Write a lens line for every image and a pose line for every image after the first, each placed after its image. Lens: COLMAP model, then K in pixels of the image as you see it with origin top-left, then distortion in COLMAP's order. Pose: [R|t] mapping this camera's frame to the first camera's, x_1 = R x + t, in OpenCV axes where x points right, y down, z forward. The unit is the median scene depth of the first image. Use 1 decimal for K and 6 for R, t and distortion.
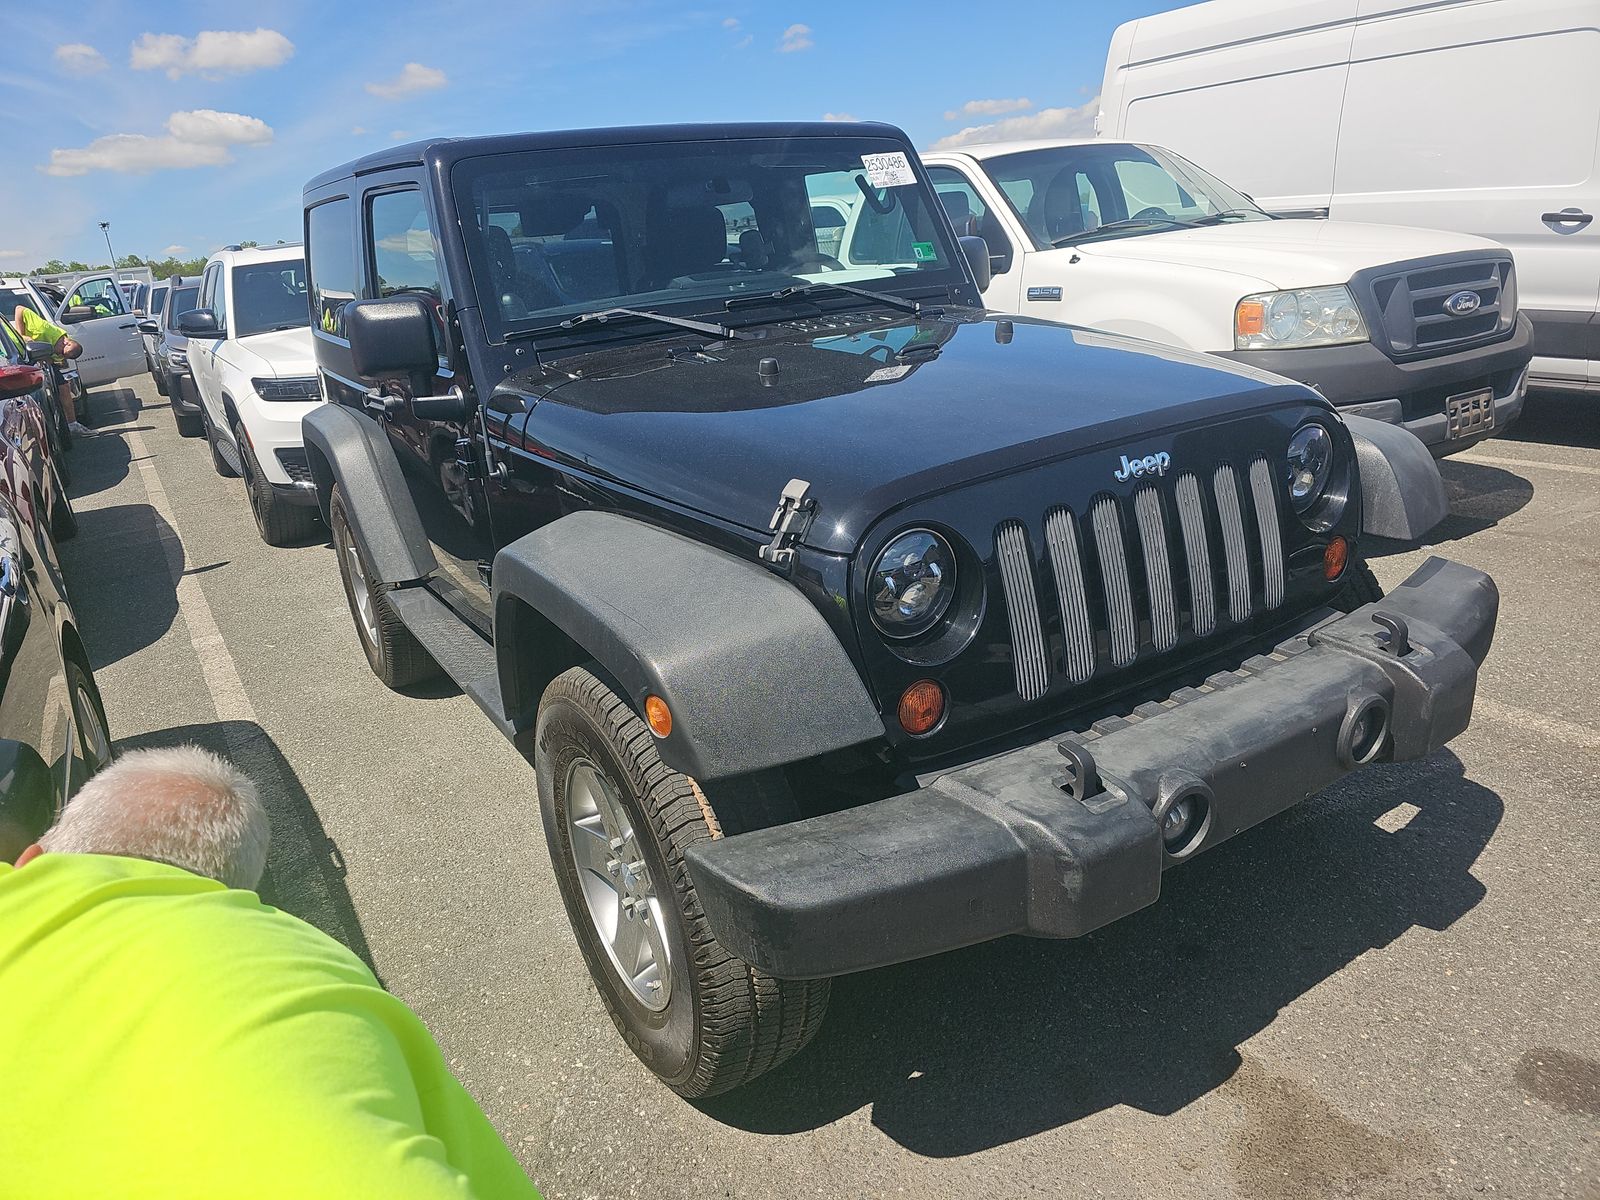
lens RADIAL K [[1080.7, 0, 806.8], [0, 1080.7, 603.8], [0, 0, 1]] dist [0.029879, -0.020860]
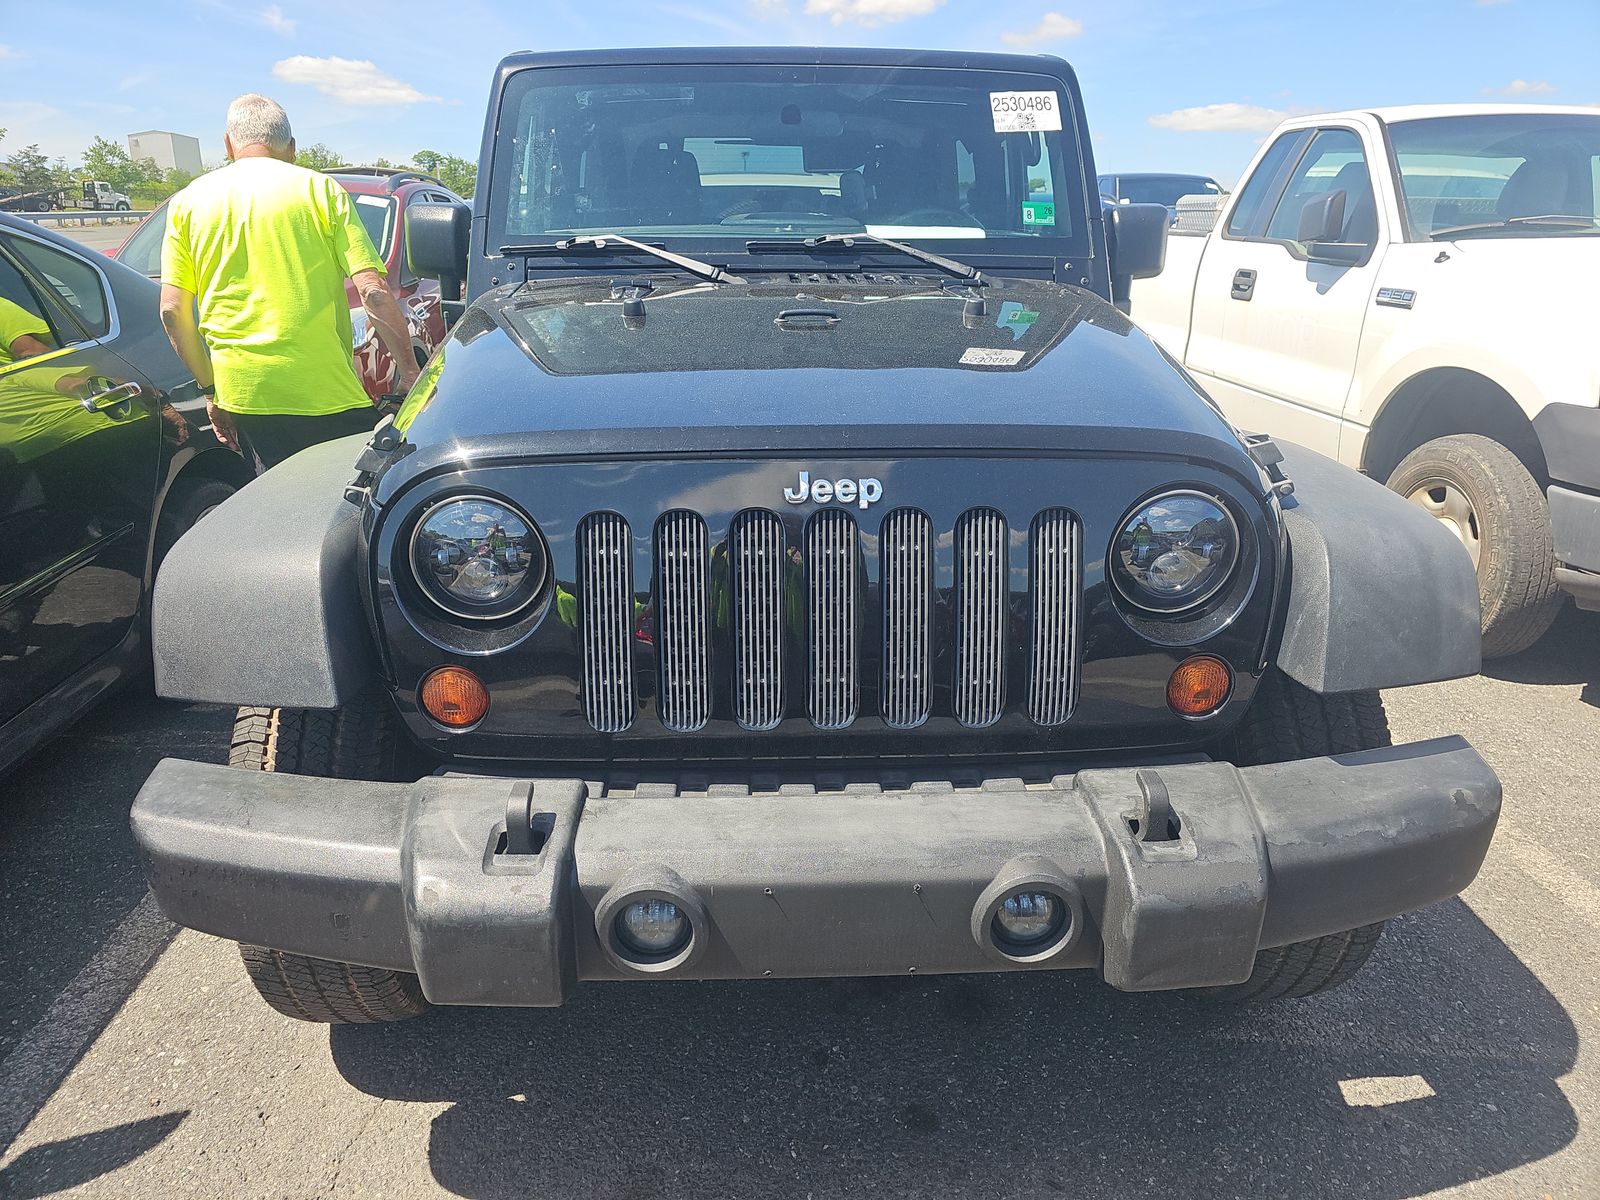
lens RADIAL K [[1080.7, 0, 799.7], [0, 1080.7, 604.5], [0, 0, 1]] dist [0.029879, -0.020860]
pose [[0.866209, 0.252278, -0.431320, 0.454760], [-0.236344, 0.967382, 0.091176, -0.080146], [0.440253, 0.022963, 0.897580, 0.212341]]
